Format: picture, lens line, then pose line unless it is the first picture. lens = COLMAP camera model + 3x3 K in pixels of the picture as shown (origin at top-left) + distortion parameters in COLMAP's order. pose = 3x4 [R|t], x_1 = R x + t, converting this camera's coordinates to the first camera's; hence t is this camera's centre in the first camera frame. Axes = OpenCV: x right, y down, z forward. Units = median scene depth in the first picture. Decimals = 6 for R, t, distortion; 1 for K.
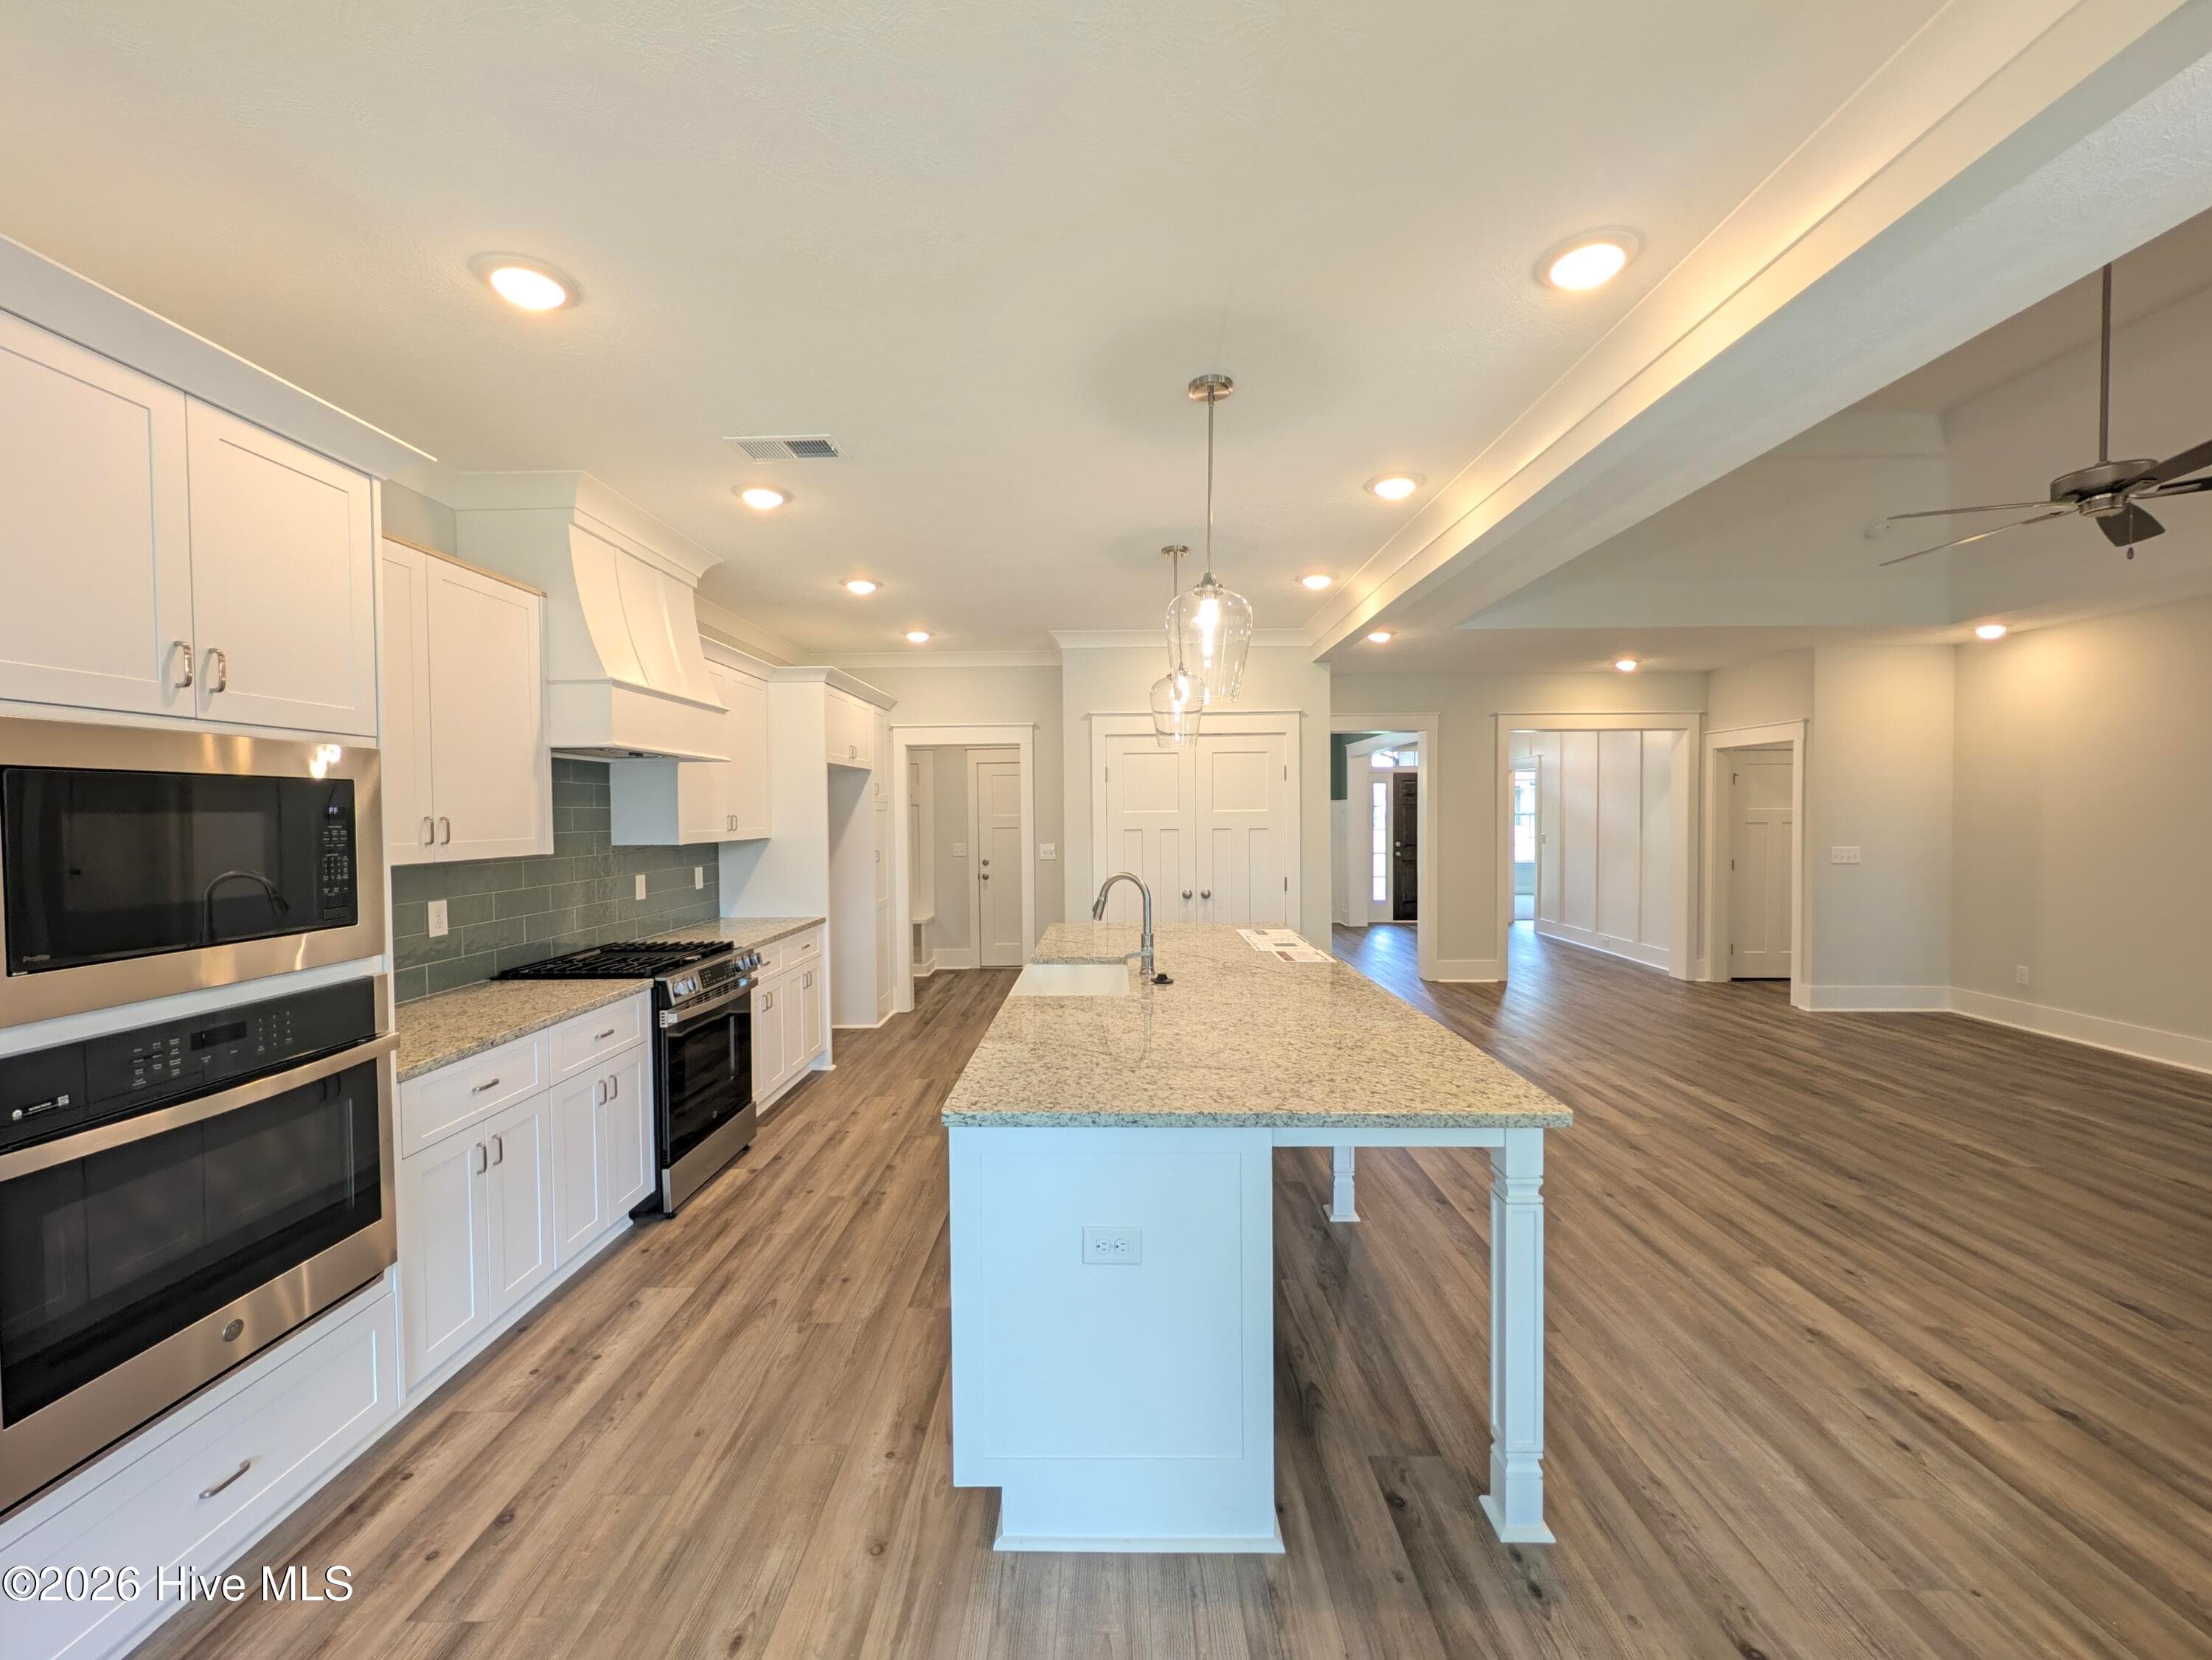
lens RADIAL K [[859.5, 0, 1105.6], [0, 859.5, 833.9], [0, 0, 1]] dist [0.003124, -0.000102]
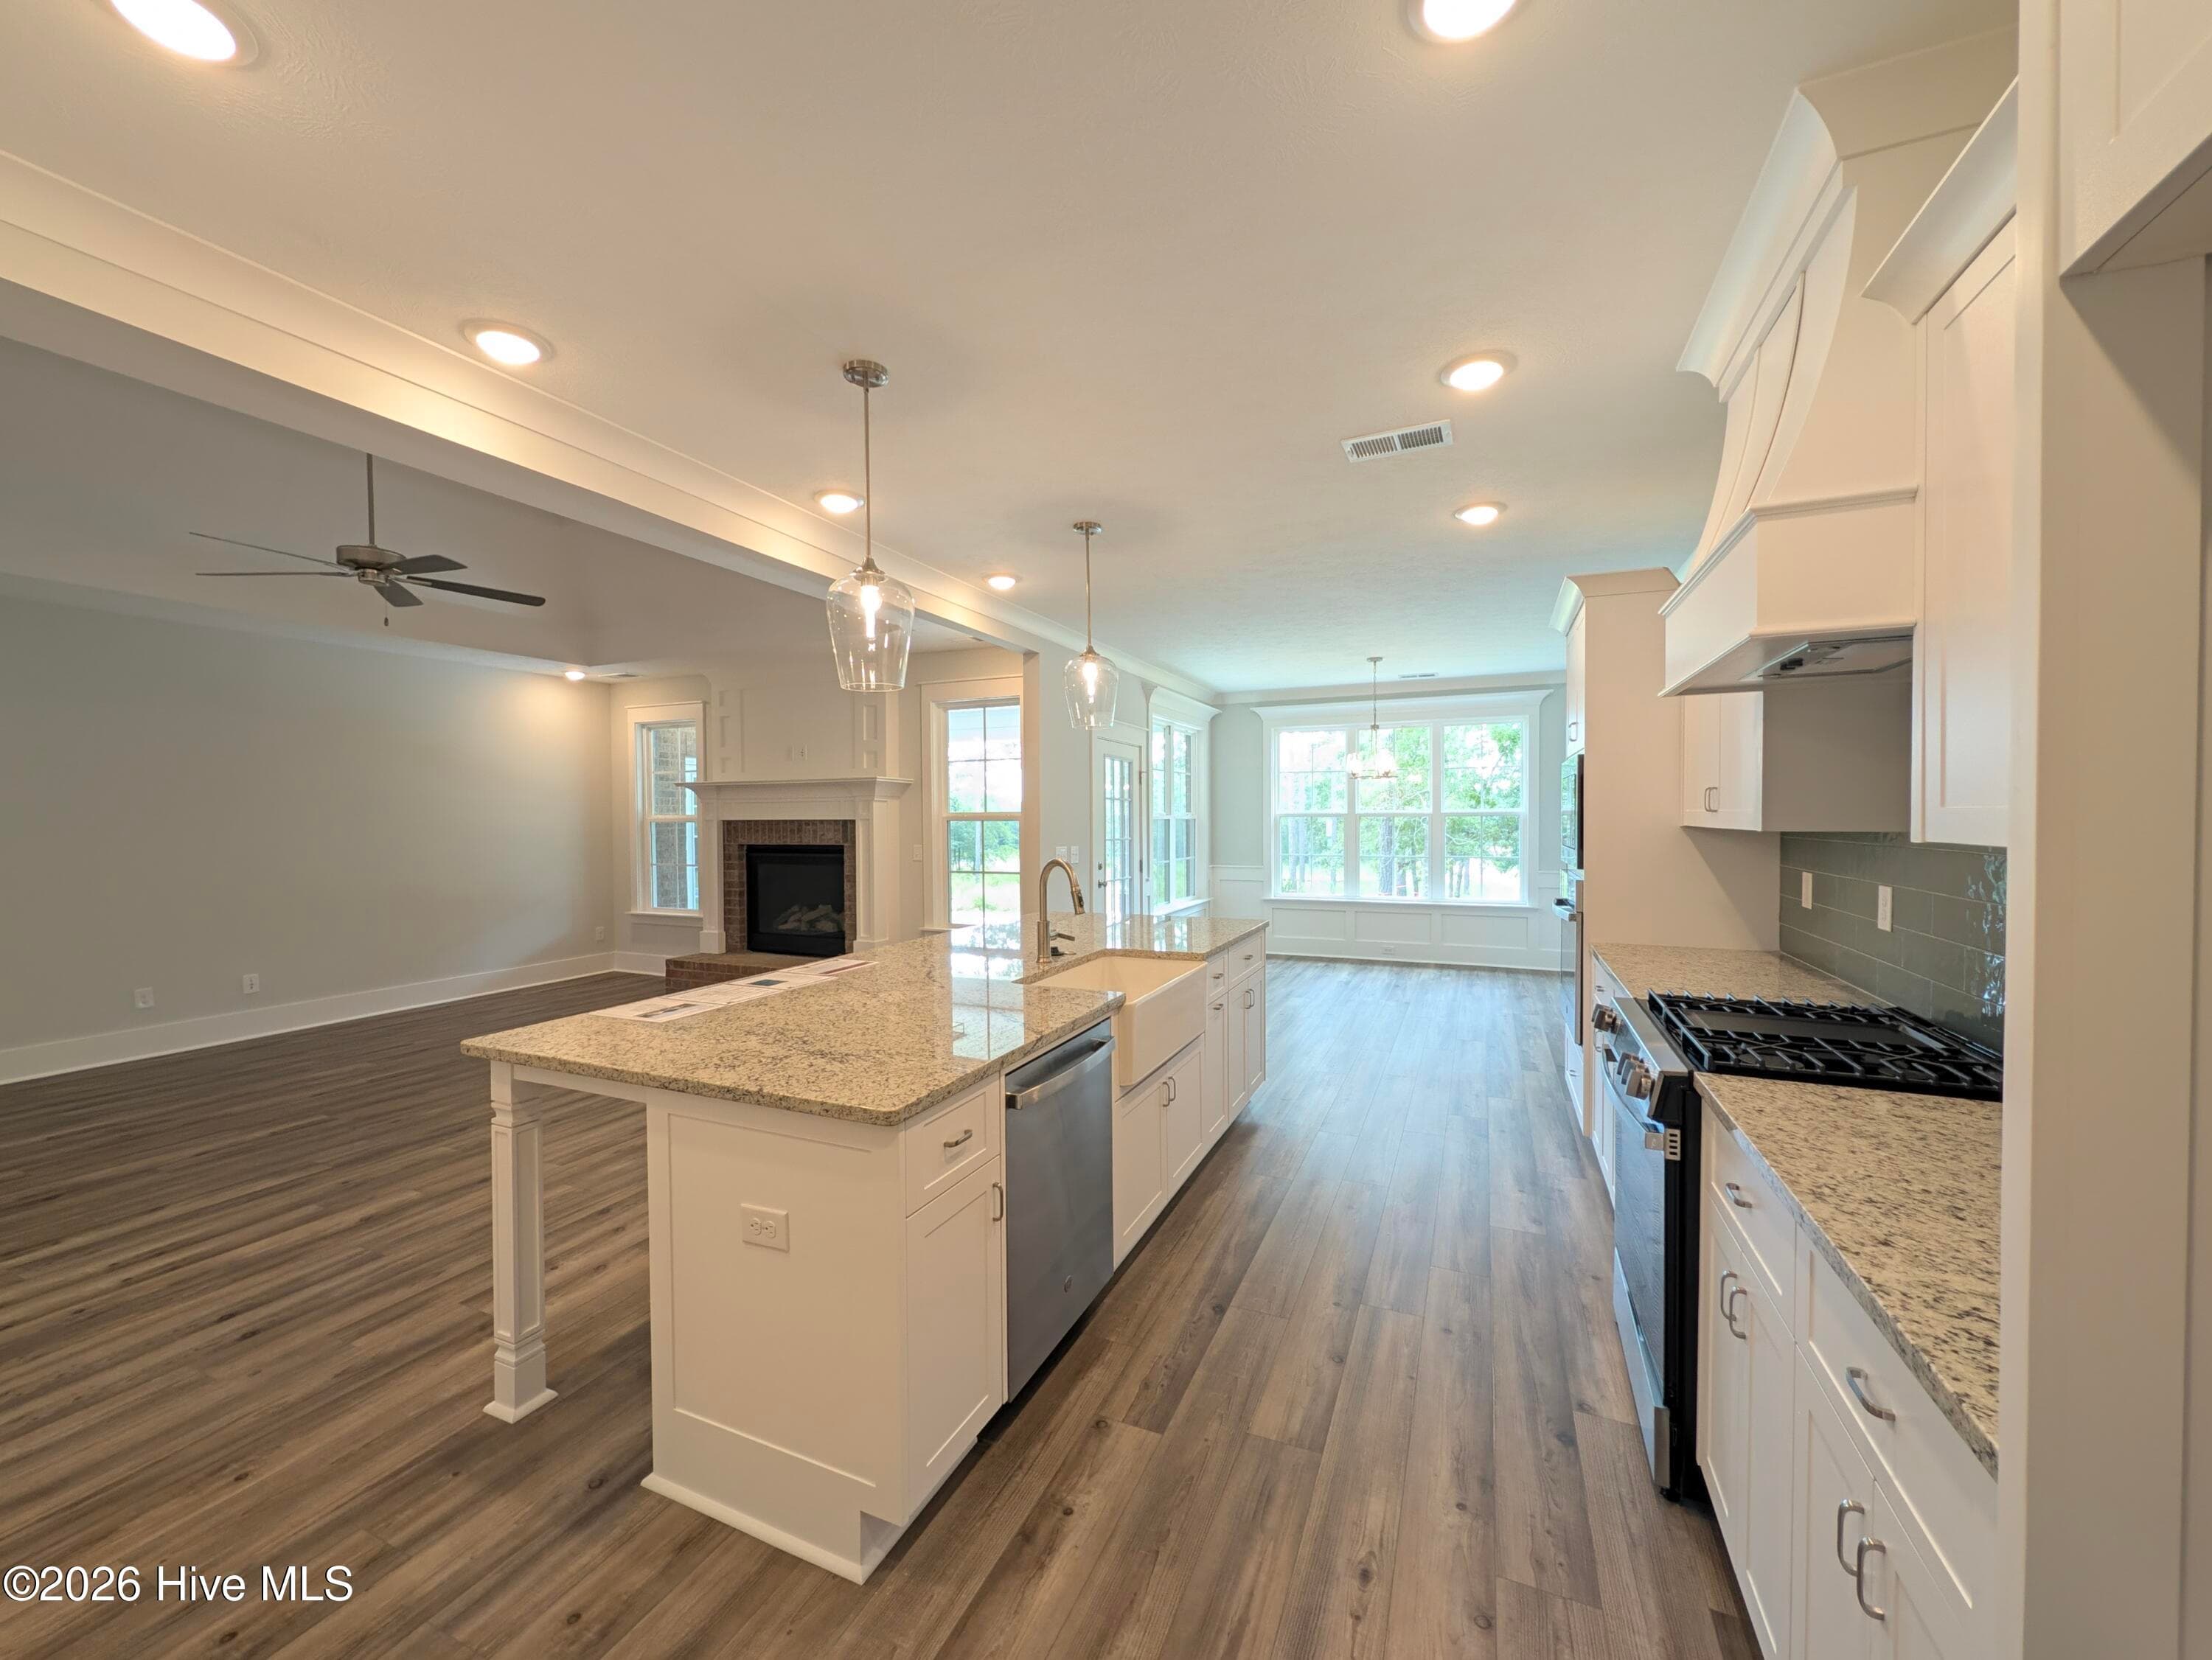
lens RADIAL K [[859.5, 0, 1105.6], [0, 859.5, 833.9], [0, 0, 1]] dist [0.003124, -0.000102]
pose [[-0.919997, 0.004619, 0.391898, -0.327321], [0.023433, 0.998790, 0.043238, -0.017199], [-0.391224, 0.048962, -0.918992, 1.548880]]
